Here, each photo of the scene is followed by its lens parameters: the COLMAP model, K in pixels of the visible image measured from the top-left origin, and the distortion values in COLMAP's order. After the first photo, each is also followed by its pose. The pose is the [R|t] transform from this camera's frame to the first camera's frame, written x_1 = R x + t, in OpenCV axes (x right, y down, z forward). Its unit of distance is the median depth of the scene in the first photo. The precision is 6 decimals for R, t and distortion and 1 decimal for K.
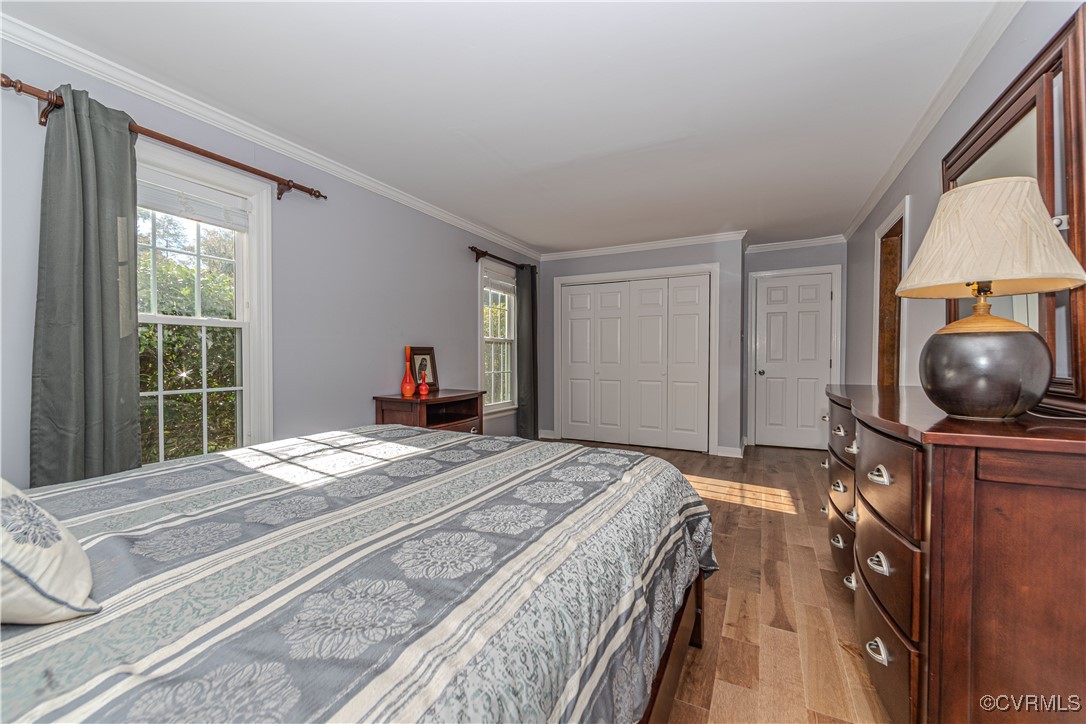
lens RADIAL K [[431.6, 0, 543.0], [0, 431.6, 362.0], [0, 0, 1]] dist [-0.001355, -0.000263]
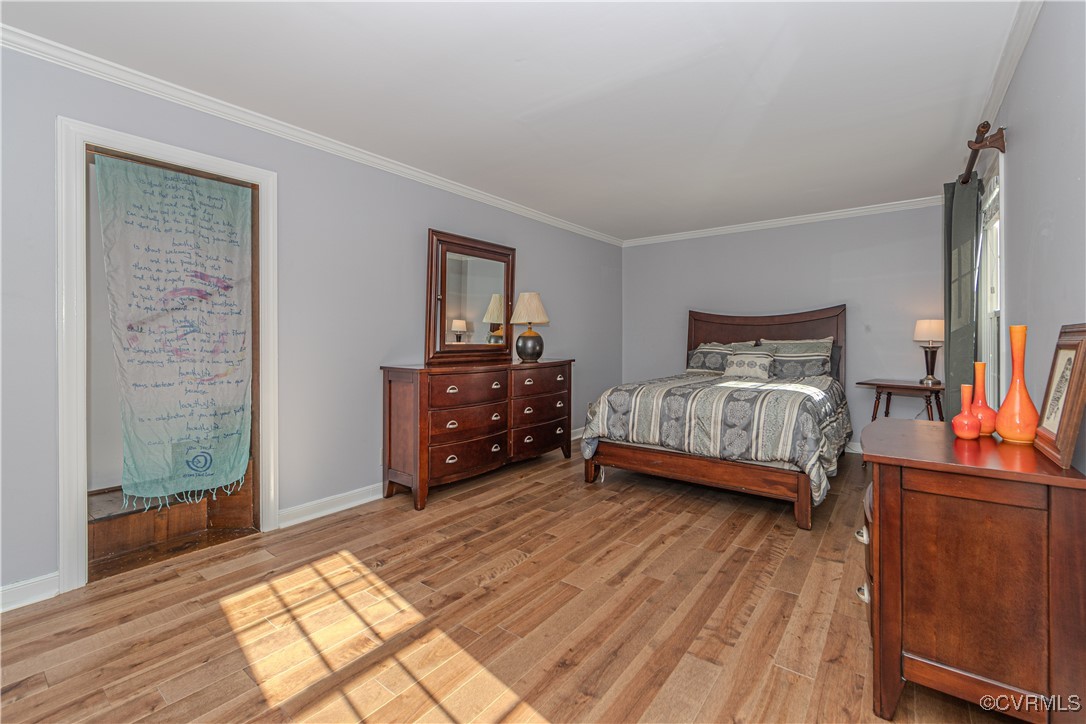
lens RADIAL K [[461.0, 0, 570.0], [0, 461.0, 337.0], [0, 0, 1]] dist [-0.000201, -0.000119]
pose [[-0.989230, -0.001329, 0.146366, 0.071182], [0.001545, 0.999808, 0.019519, -0.039892], [-0.146364, 0.019535, -0.989038, 1.711017]]
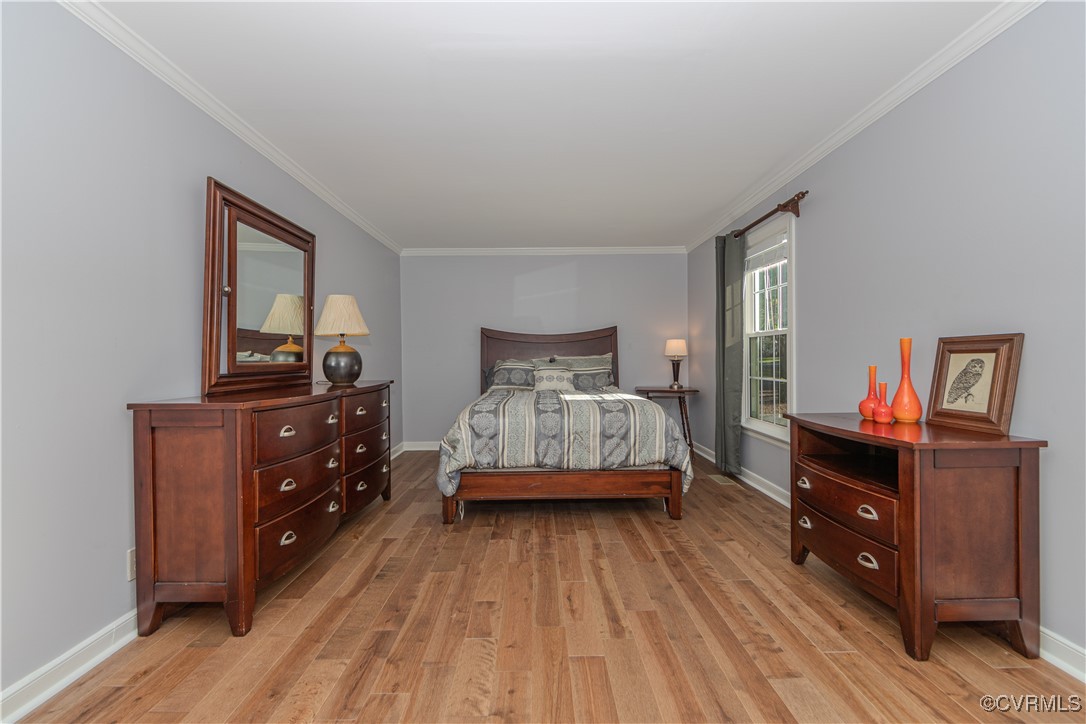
lens RADIAL K [[431.6, 0, 543.0], [0, 431.6, 362.0], [0, 0, 1]] dist [-0.001355, -0.000263]
pose [[-0.880359, 0.011393, -0.474172, 0.451474], [-0.002595, 0.999581, 0.028835, -0.022991], [0.474301, 0.026616, -0.879960, 1.459978]]
